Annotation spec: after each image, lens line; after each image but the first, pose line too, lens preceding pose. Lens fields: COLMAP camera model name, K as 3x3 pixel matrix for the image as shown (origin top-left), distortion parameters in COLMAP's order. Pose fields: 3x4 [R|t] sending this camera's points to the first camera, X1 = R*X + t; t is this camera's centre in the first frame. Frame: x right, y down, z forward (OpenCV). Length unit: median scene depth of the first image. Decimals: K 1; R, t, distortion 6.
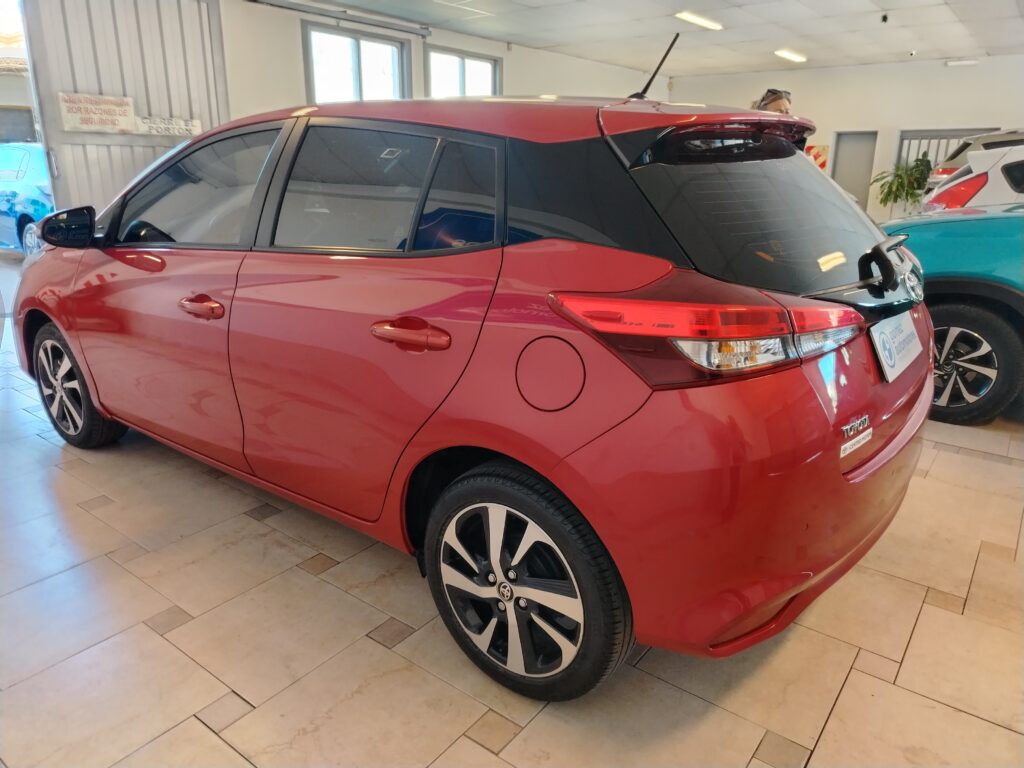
lens RADIAL K [[711.7, 0, 515.2], [0, 711.7, 380.4], [0, 0, 1]] dist [0.034414, -0.035434]
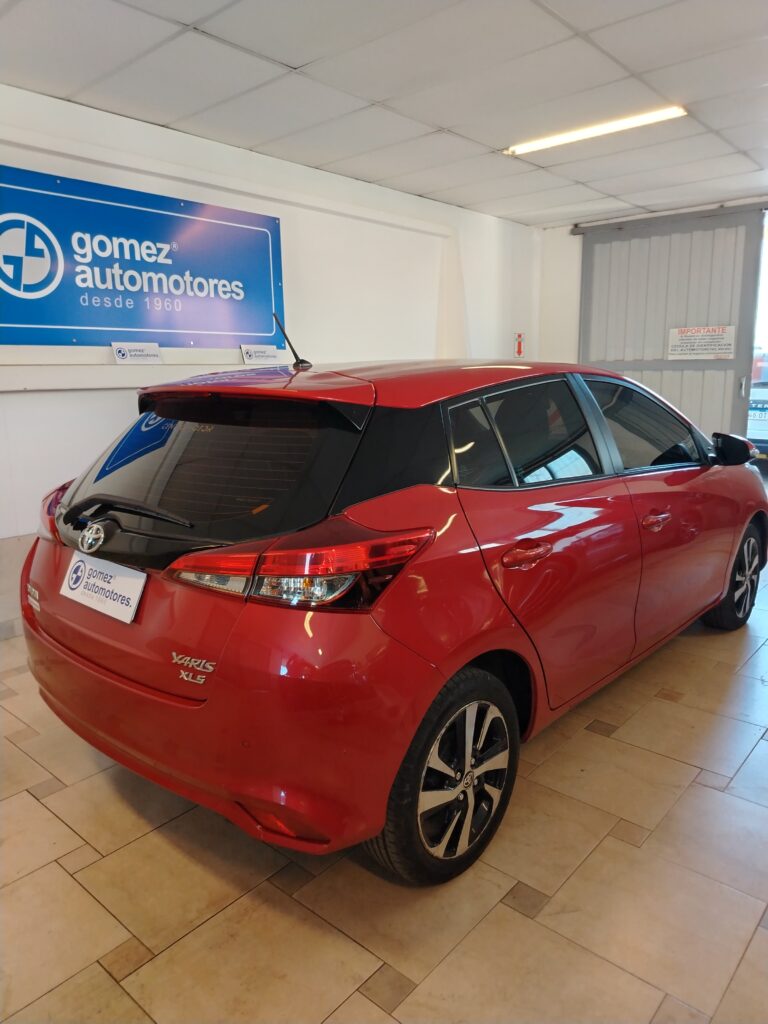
lens RADIAL K [[713.4, 0, 384.0], [0, 713.4, 512.0], [0, 0, 1]] dist [0.034549, -0.054590]
pose [[-0.069835, 0.188392, -0.979608, 1.031619], [-0.275377, 0.940207, 0.200446, -0.332386], [0.958796, 0.283760, -0.013781, 0.923651]]
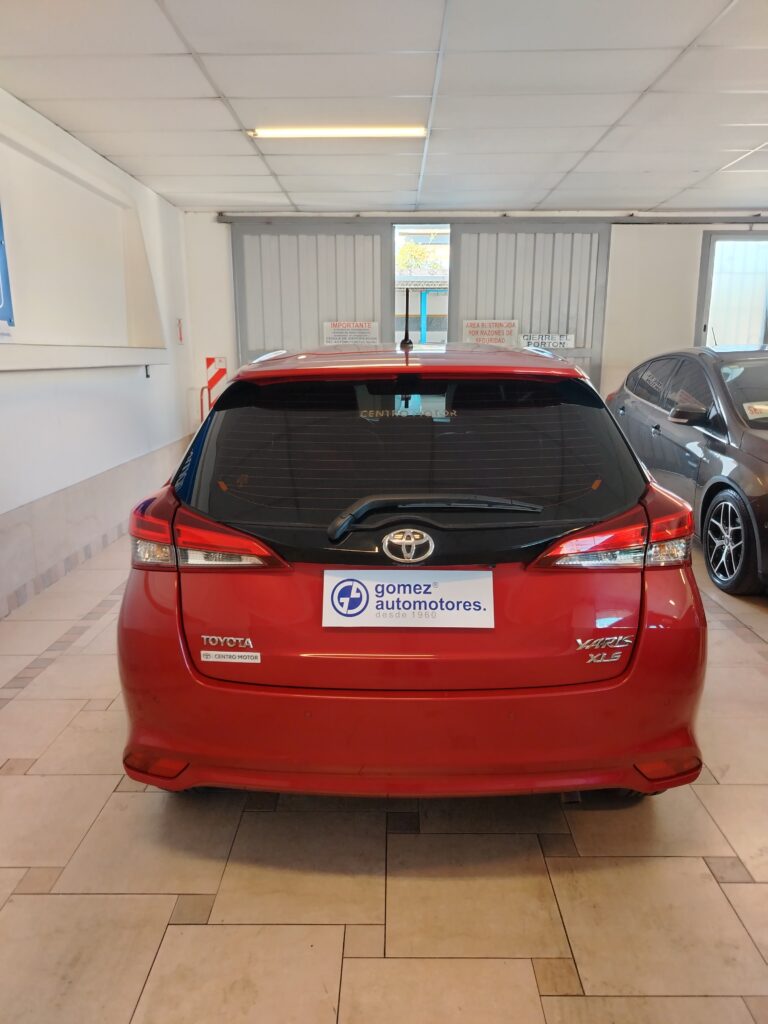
lens RADIAL K [[713.4, 0, 384.0], [0, 713.4, 512.0], [0, 0, 1]] dist [0.034549, -0.054590]
pose [[0.595165, 0.162715, -0.786957, 0.813008], [-0.226528, 0.973543, 0.029974, -0.124513], [0.771014, 0.160428, 0.616279, 0.249917]]
